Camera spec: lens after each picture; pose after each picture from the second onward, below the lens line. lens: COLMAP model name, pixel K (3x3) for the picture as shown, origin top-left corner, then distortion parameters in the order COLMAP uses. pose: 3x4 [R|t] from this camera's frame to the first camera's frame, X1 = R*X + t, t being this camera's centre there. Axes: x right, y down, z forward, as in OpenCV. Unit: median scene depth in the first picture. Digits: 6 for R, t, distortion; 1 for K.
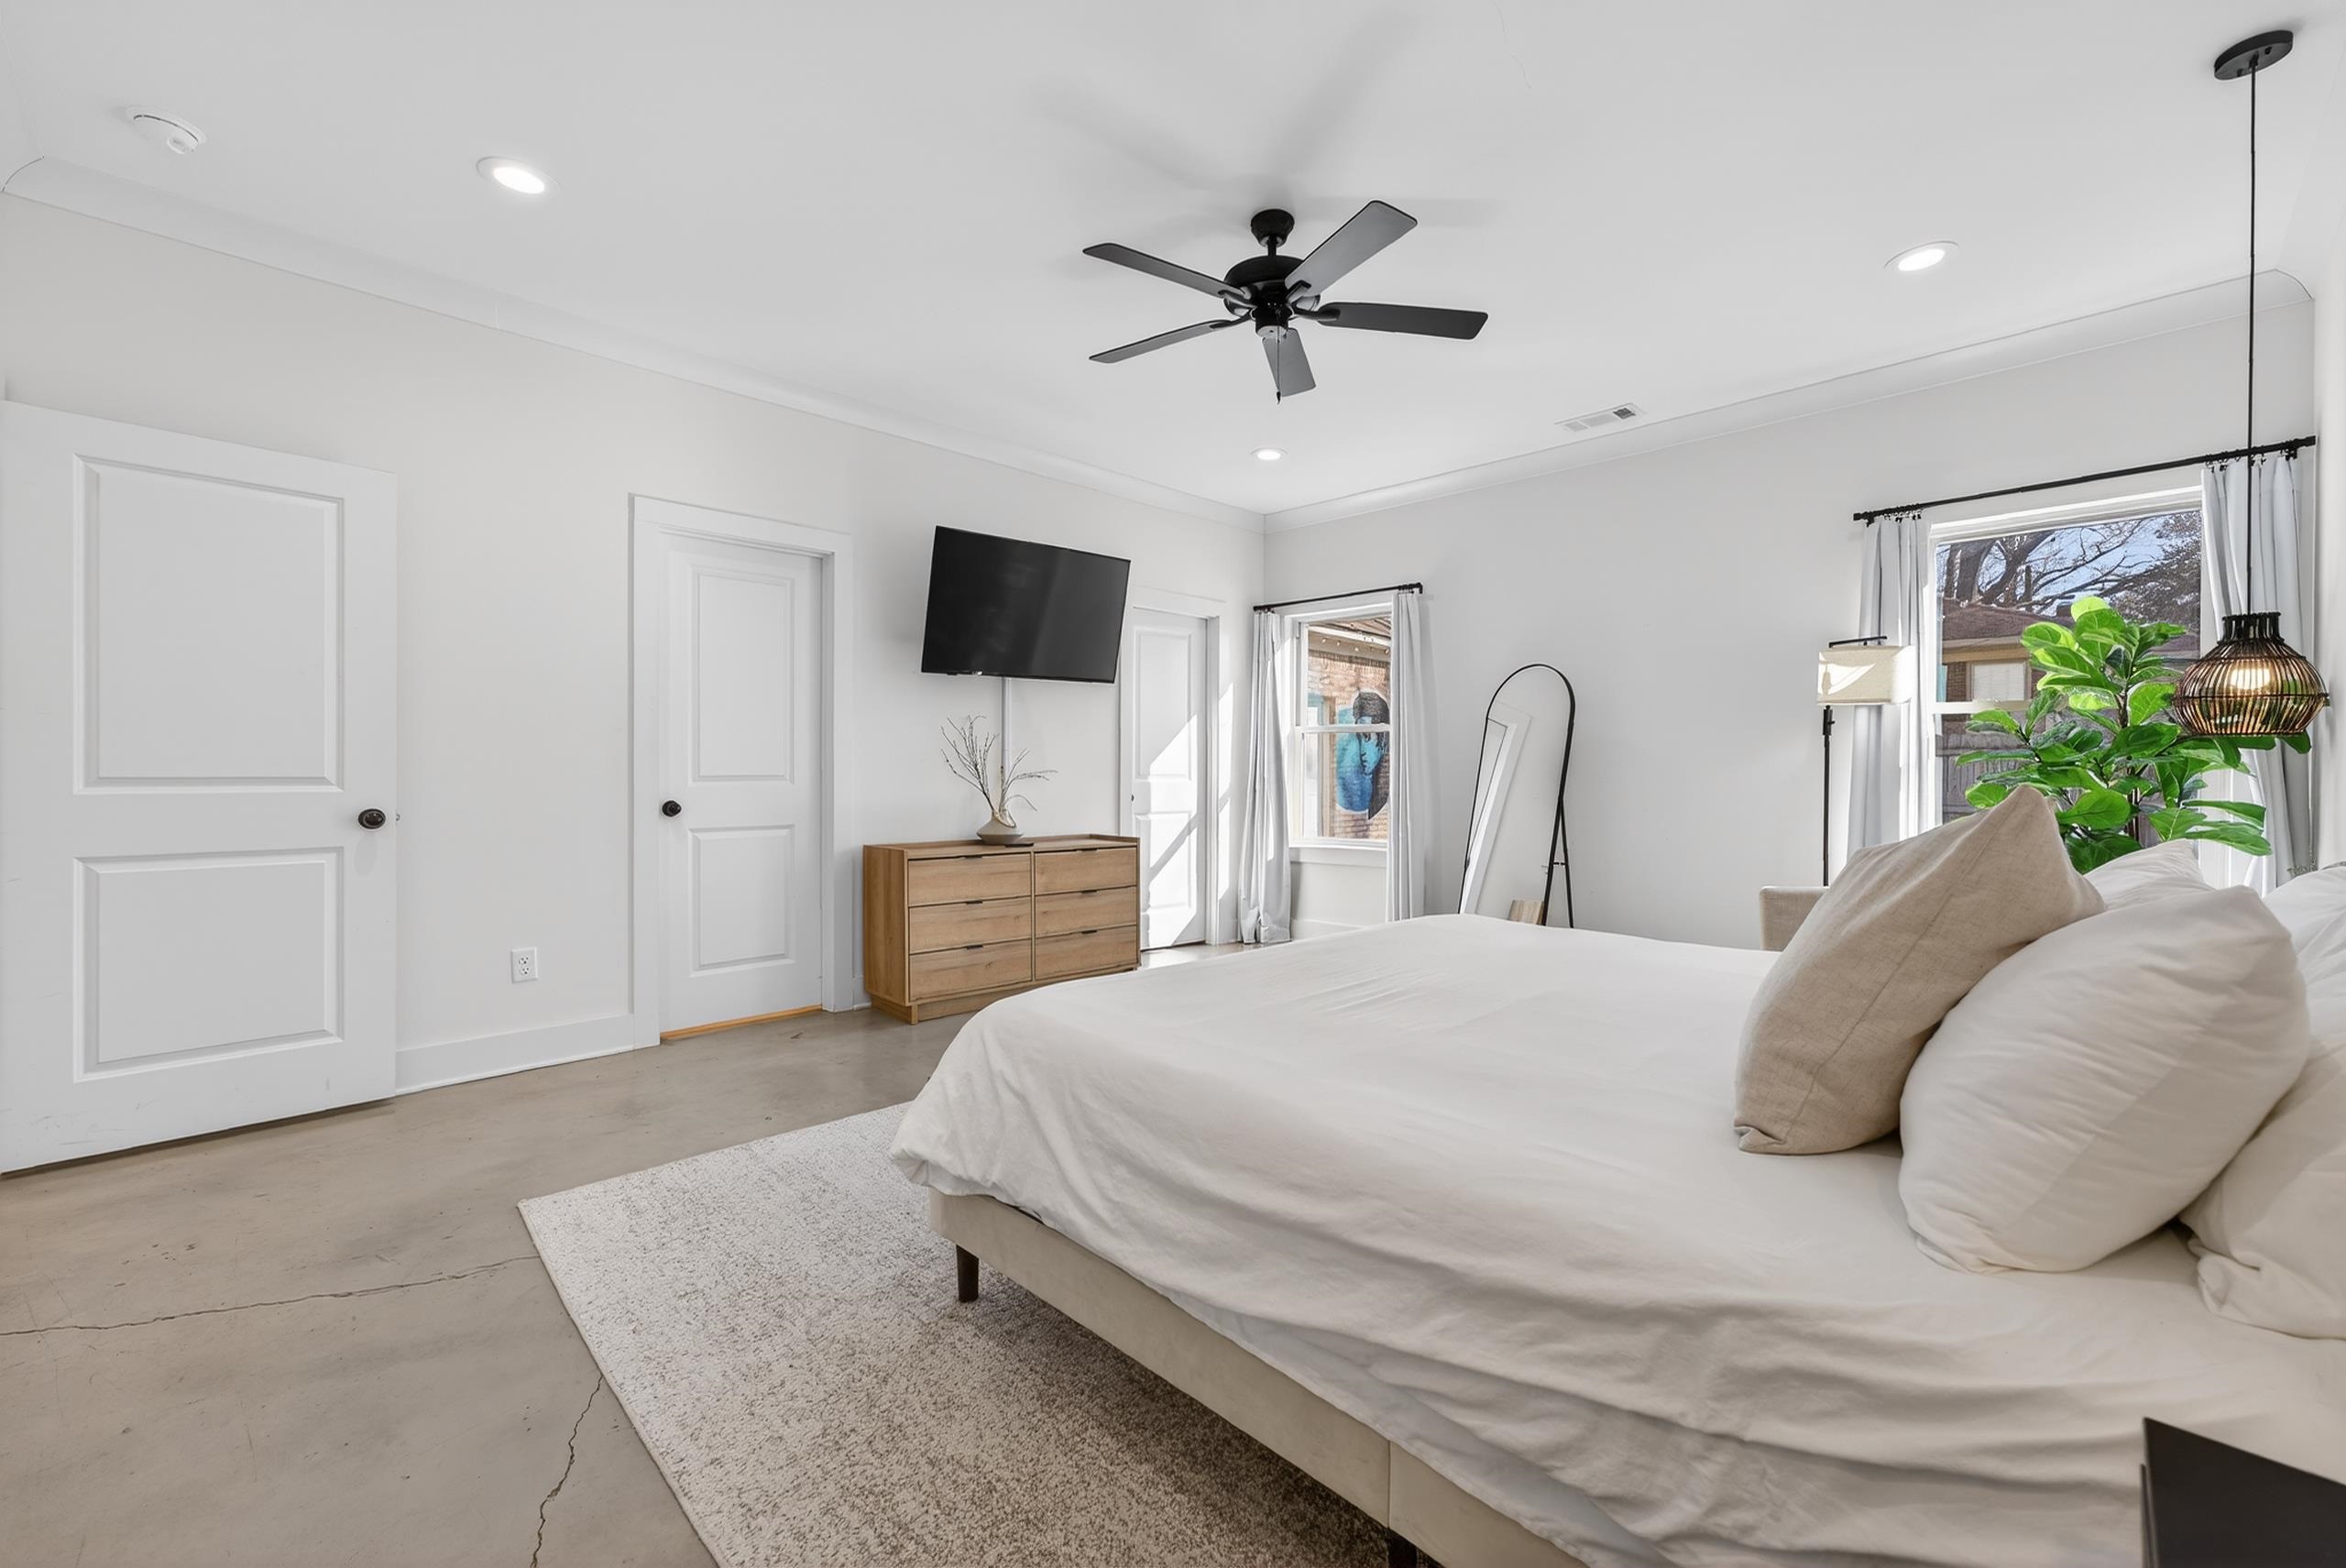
lens RADIAL K [[938.5, 0, 1165.8], [0, 938.5, 774.5], [0, 0, 1]] dist [0.000500, 0.000402]
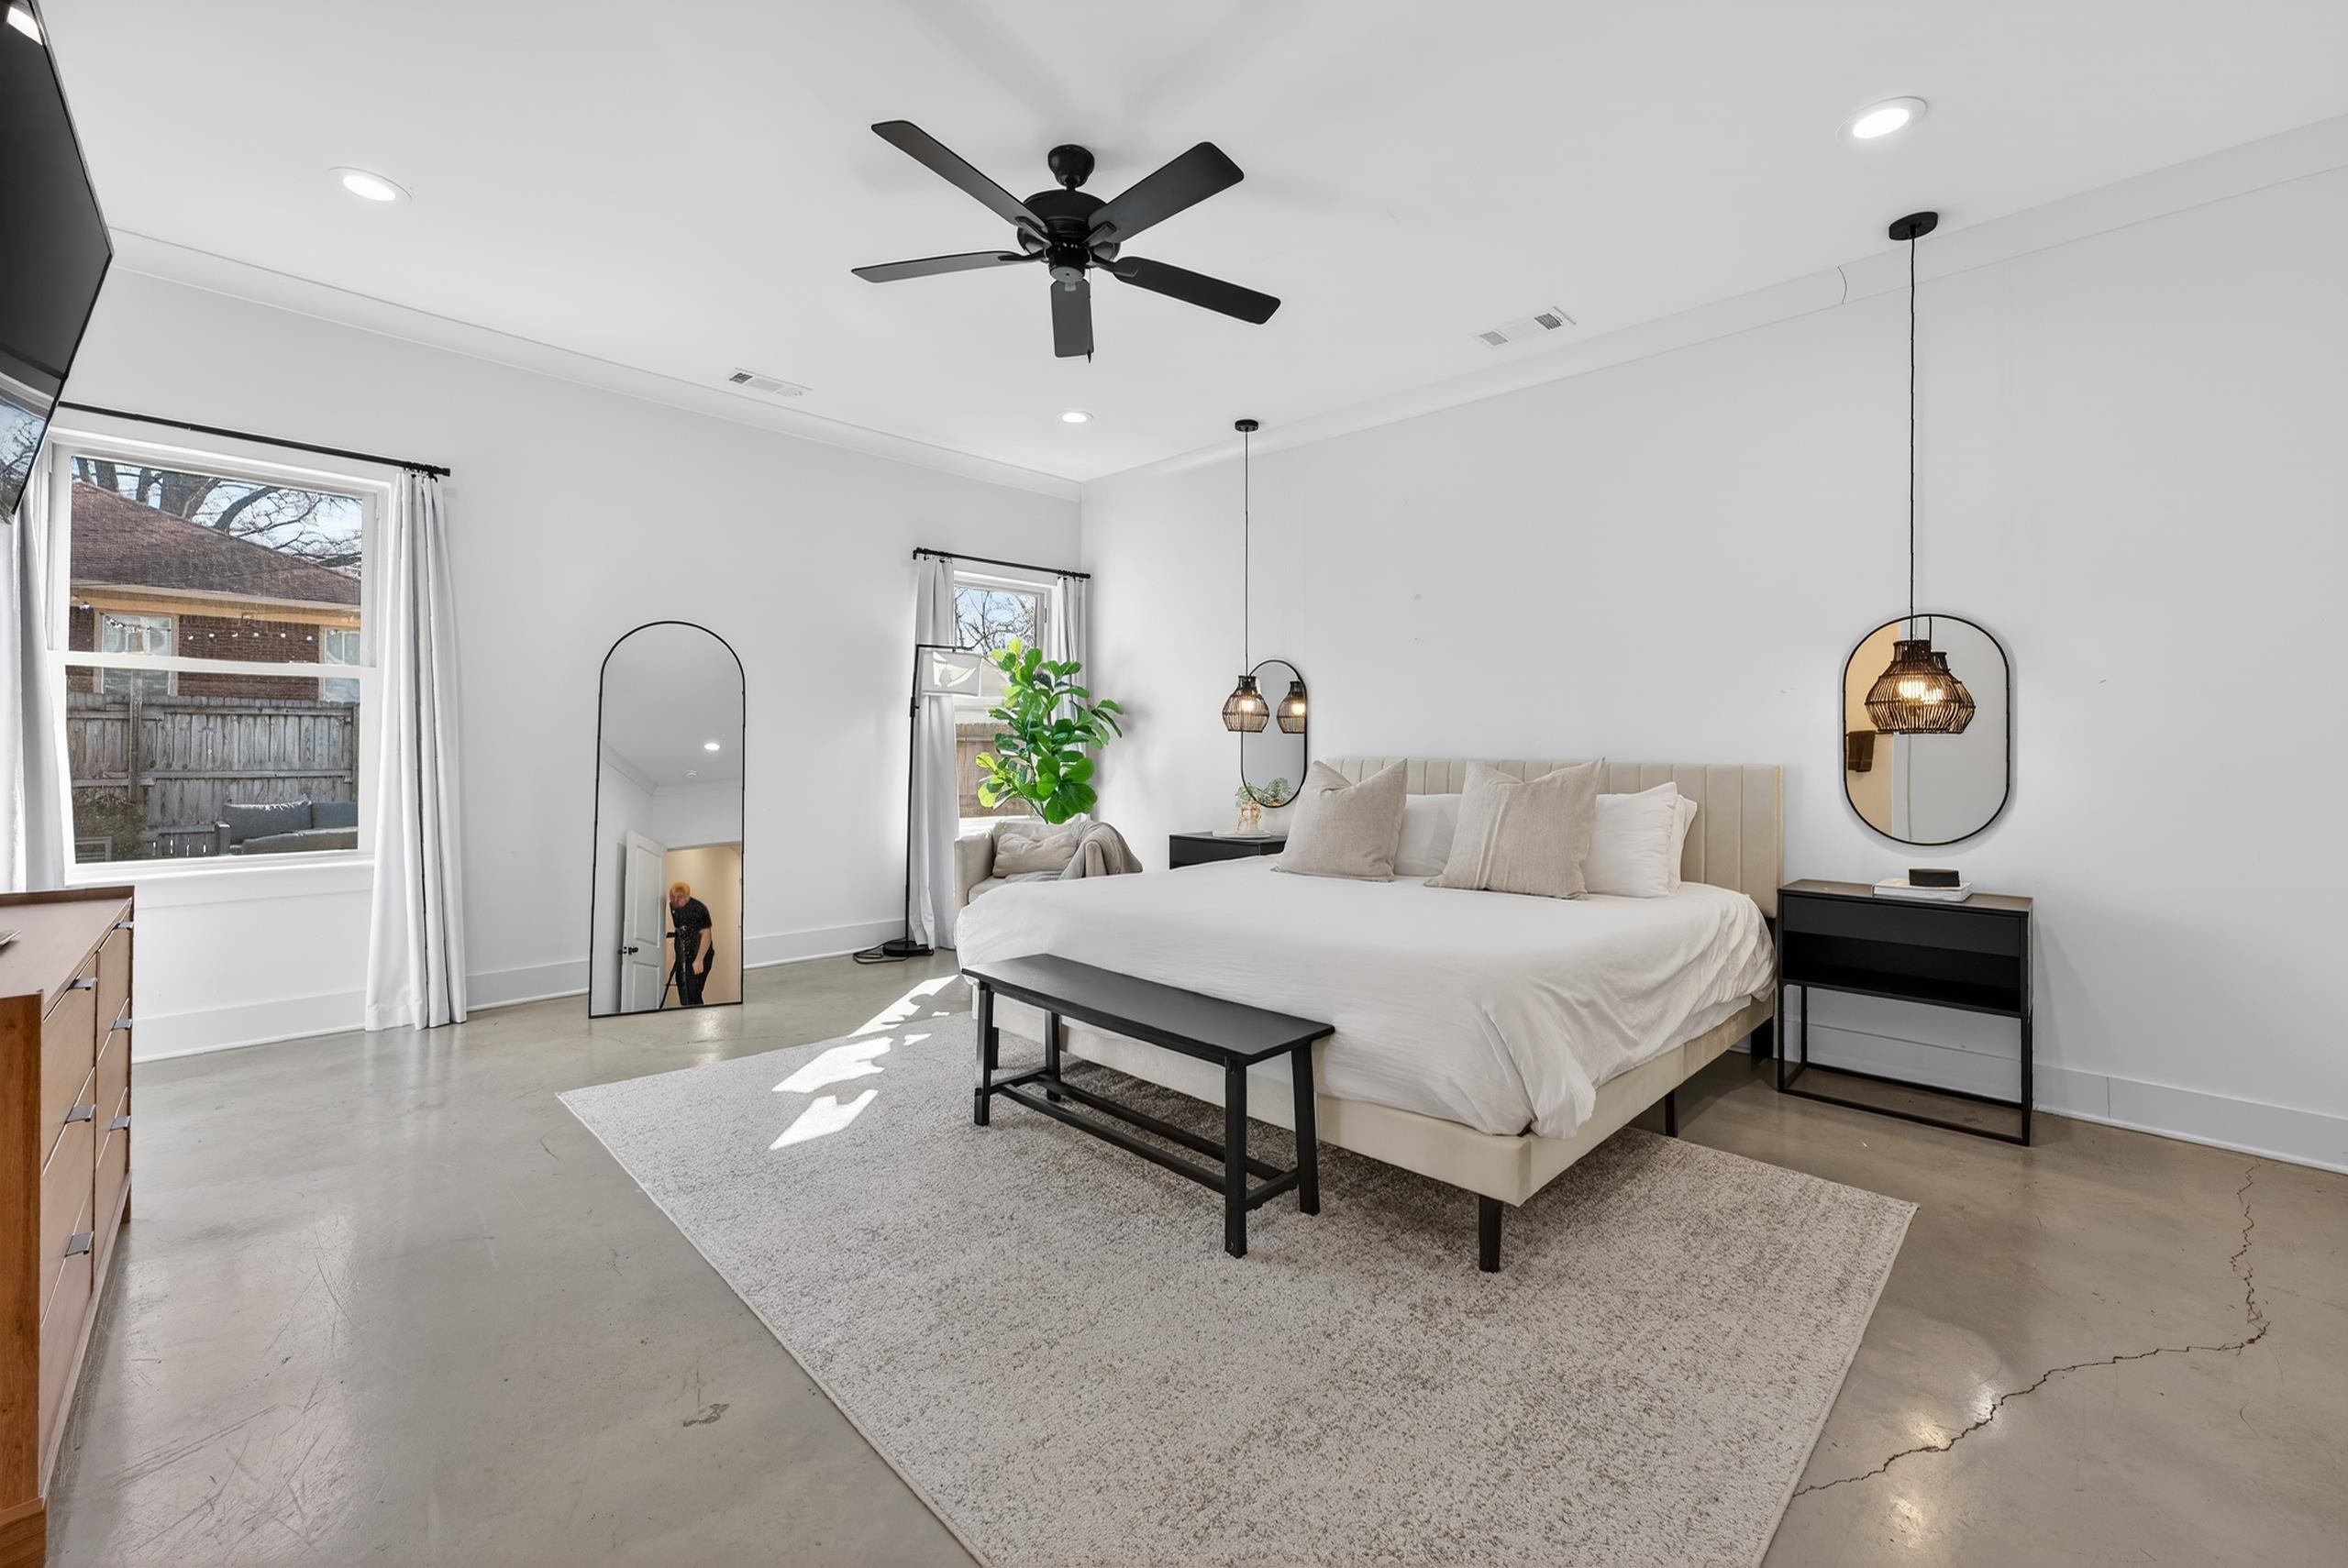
lens RADIAL K [[939.2, 0, 1172.7], [0, 939.2, 767.4], [0, 0, 1]] dist [0.000500, 0.000402]
pose [[0.002049, -0.028464, 0.999593, -0.621862], [-0.002482, 0.999592, 0.028469, -0.010025], [-0.999995, -0.002540, 0.001978, 0.682074]]
